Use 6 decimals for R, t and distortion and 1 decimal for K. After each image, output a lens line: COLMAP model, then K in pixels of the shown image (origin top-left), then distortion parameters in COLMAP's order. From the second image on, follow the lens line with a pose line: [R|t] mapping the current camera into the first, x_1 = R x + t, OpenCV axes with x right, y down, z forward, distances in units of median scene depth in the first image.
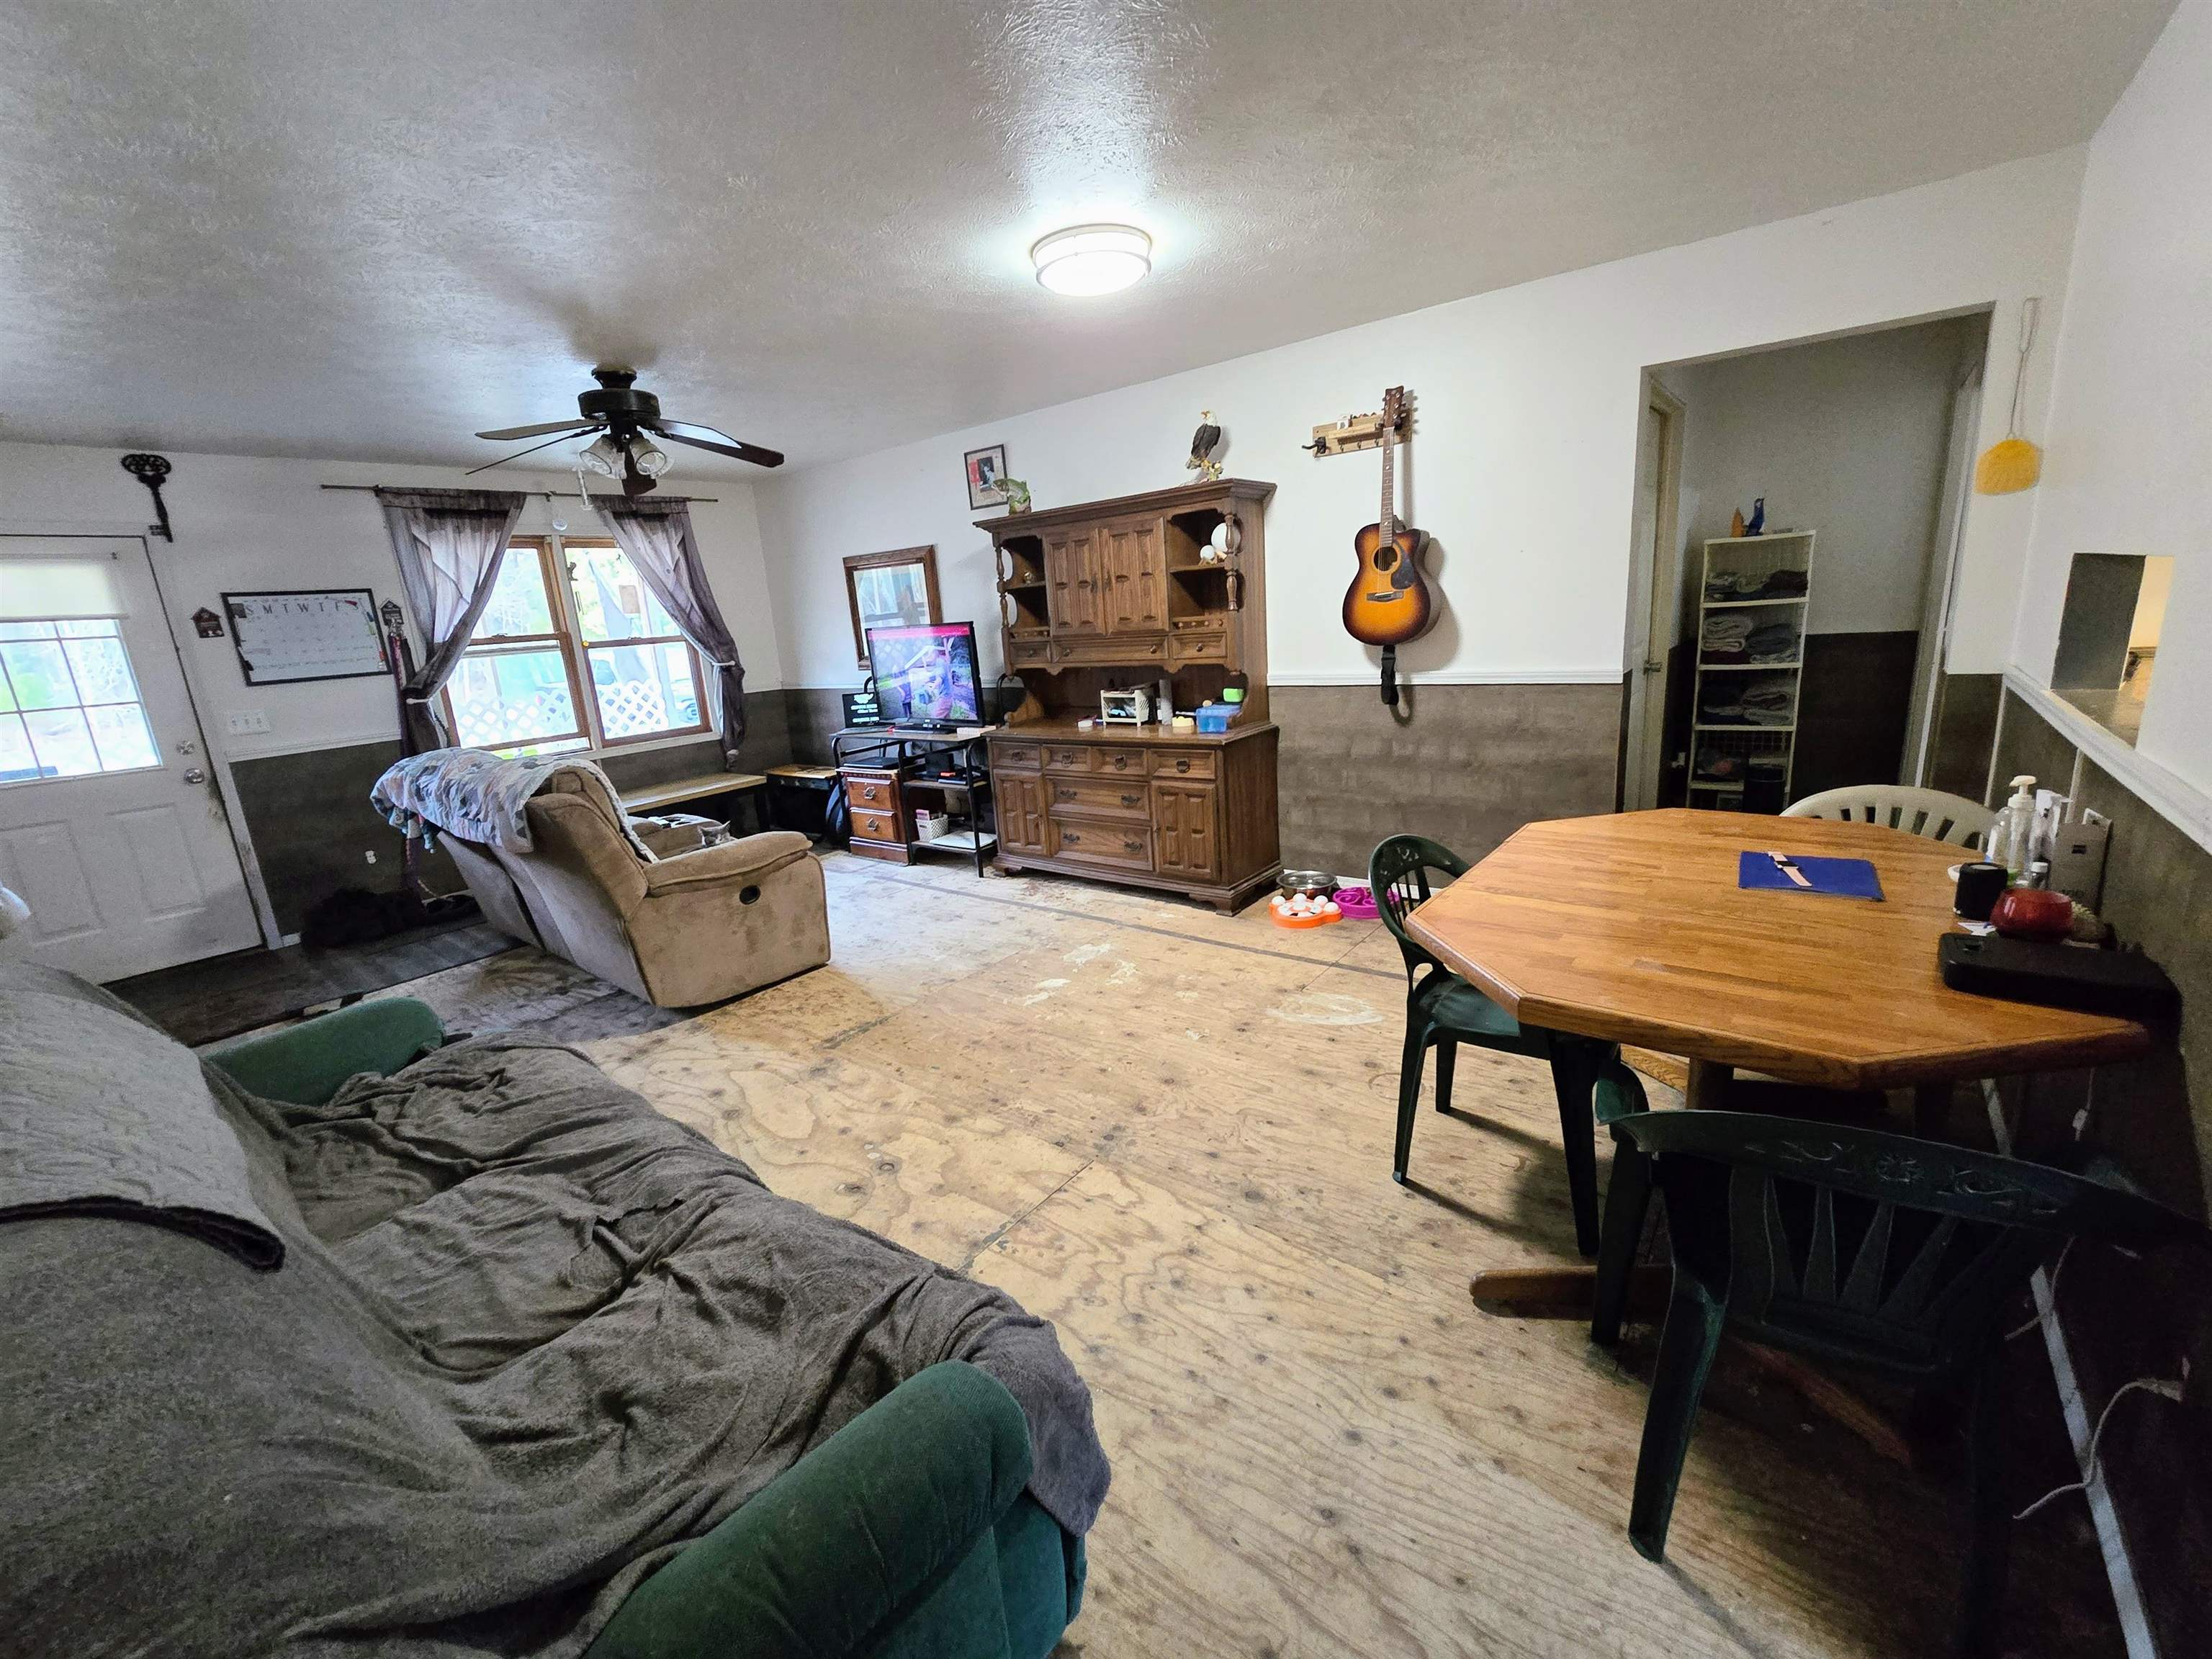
lens RADIAL K [[906.4, 0, 1097.9], [0, 906.4, 828.7], [0, 0, 1]] dist [-0.004794, -0.000124]
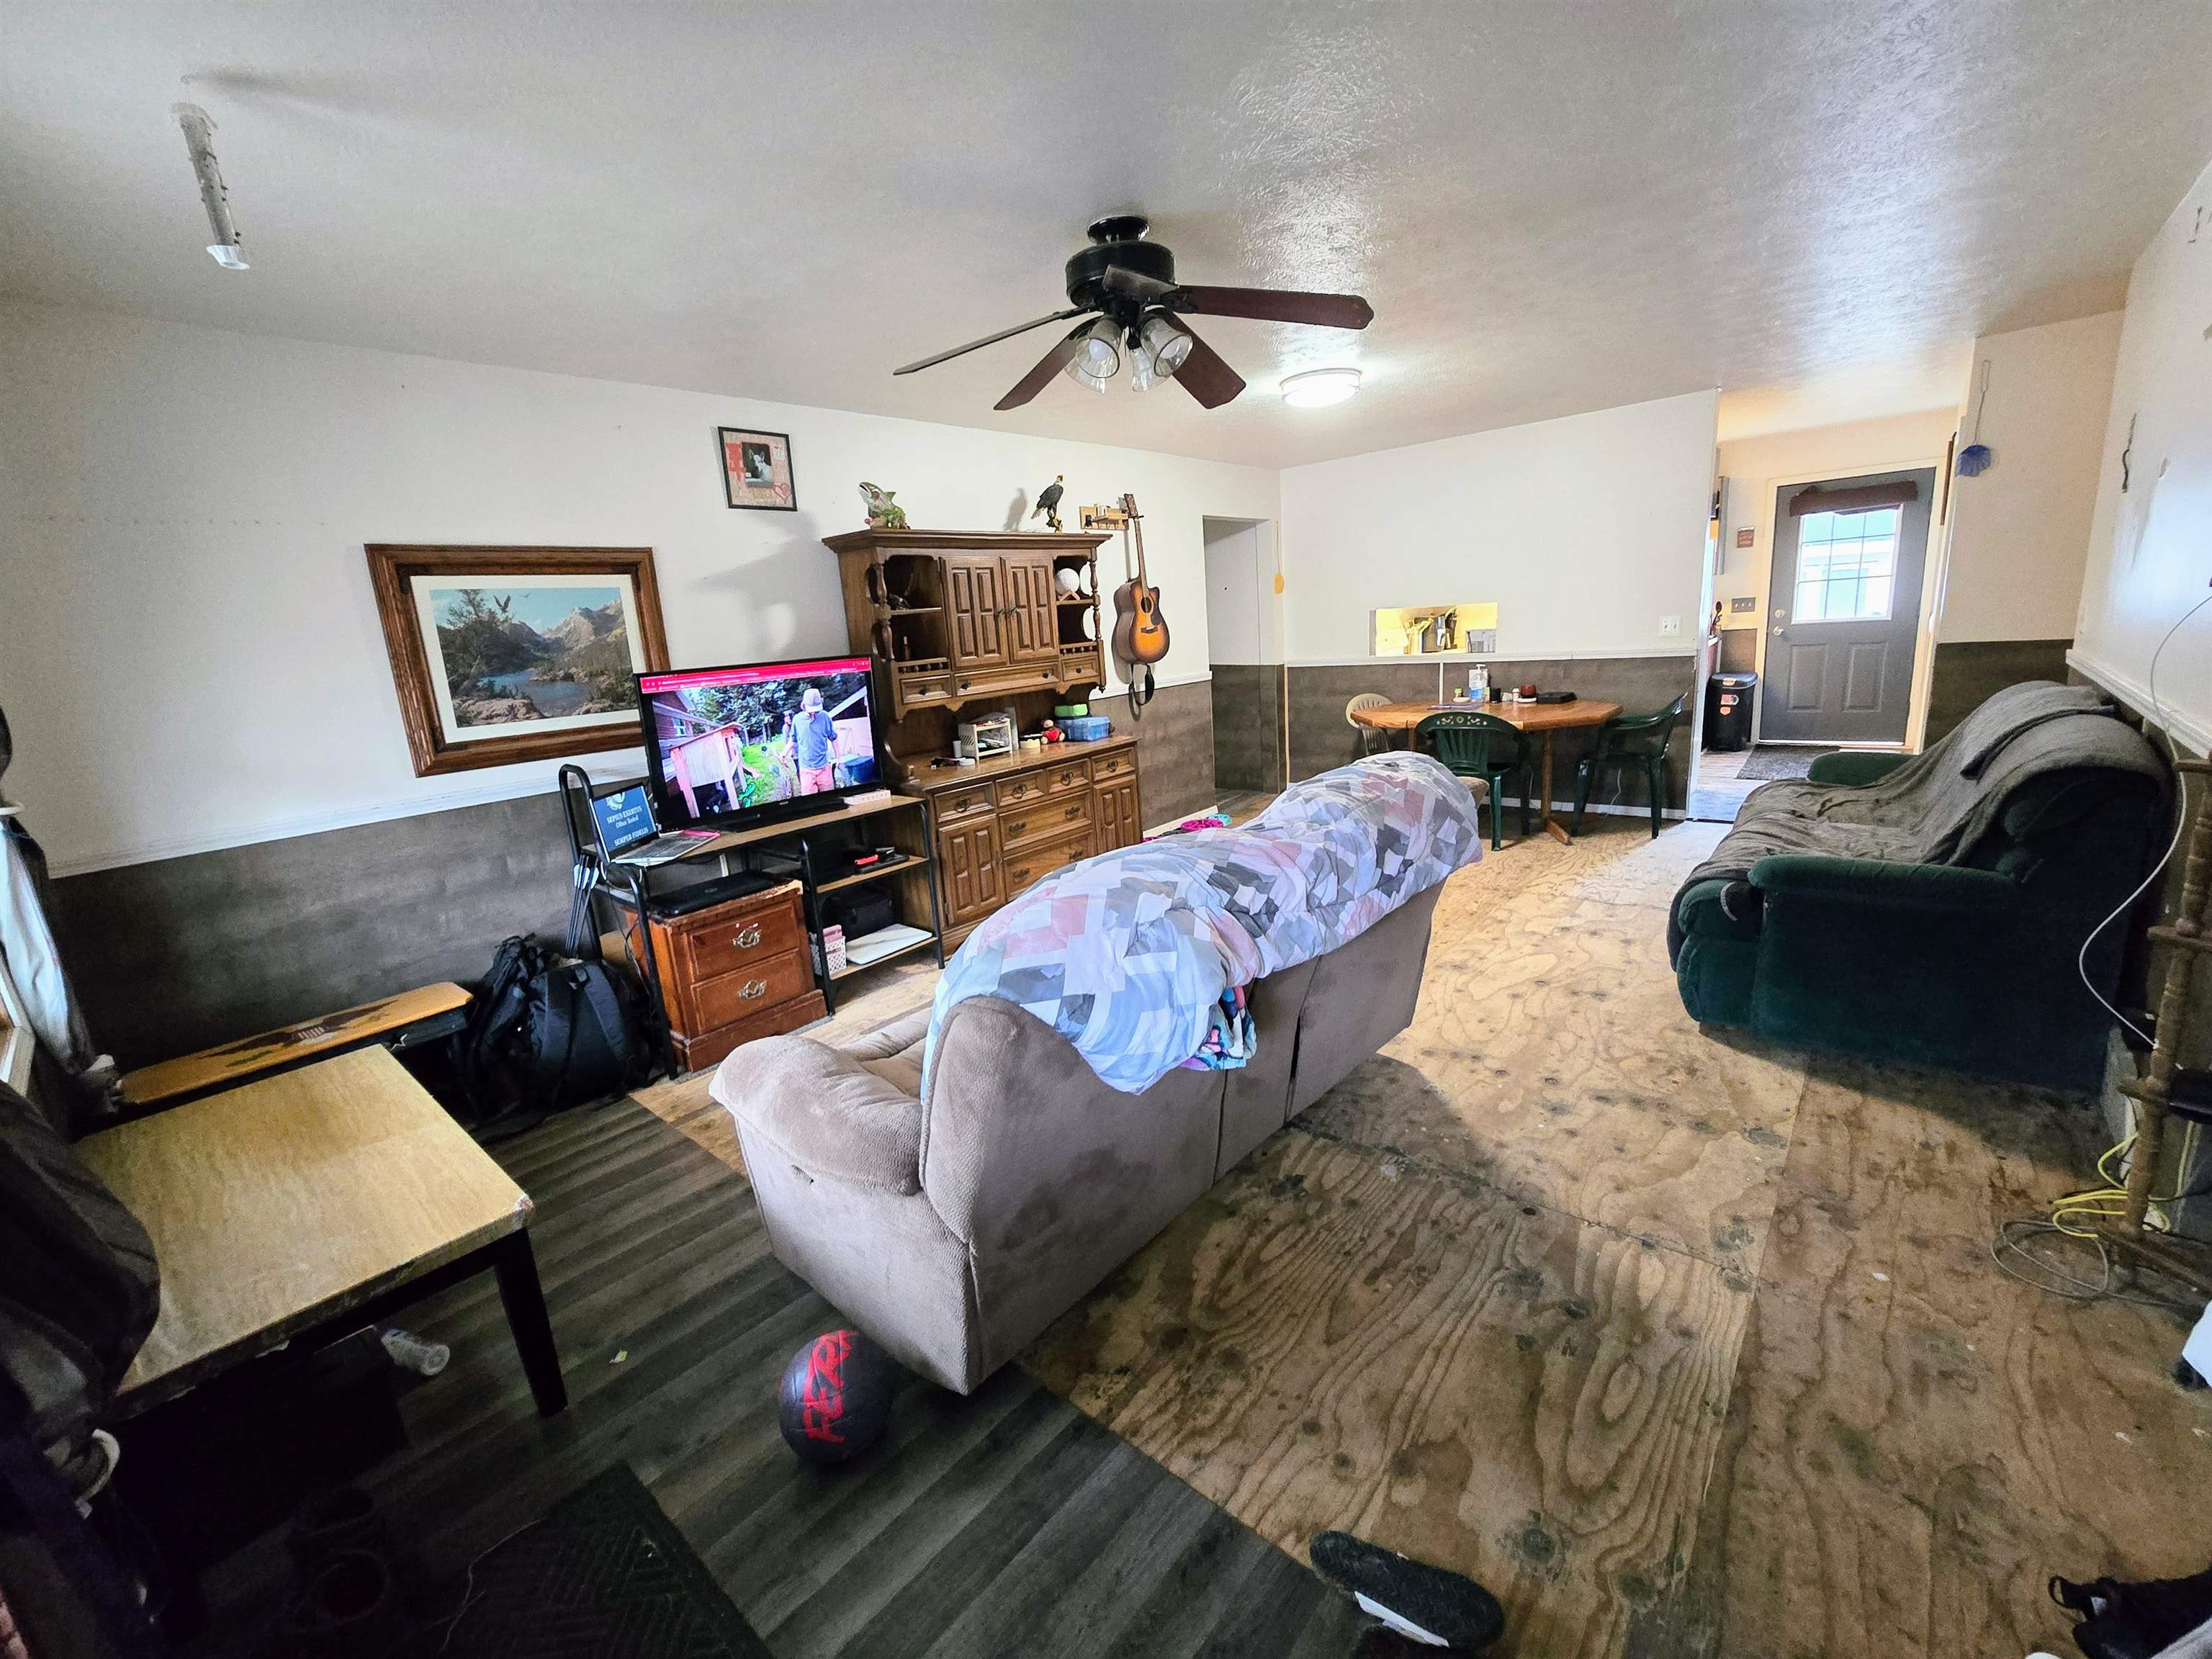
lens RADIAL K [[906.4, 0, 1095.2], [0, 906.4, 822.2], [0, 0, 1]] dist [-0.004794, -0.000124]
pose [[0.061966, -0.145853, 0.987364, -1.084603], [0.306790, 0.944155, 0.120216, -0.149393], [-0.949758, 0.295464, 0.103252, 0.926071]]
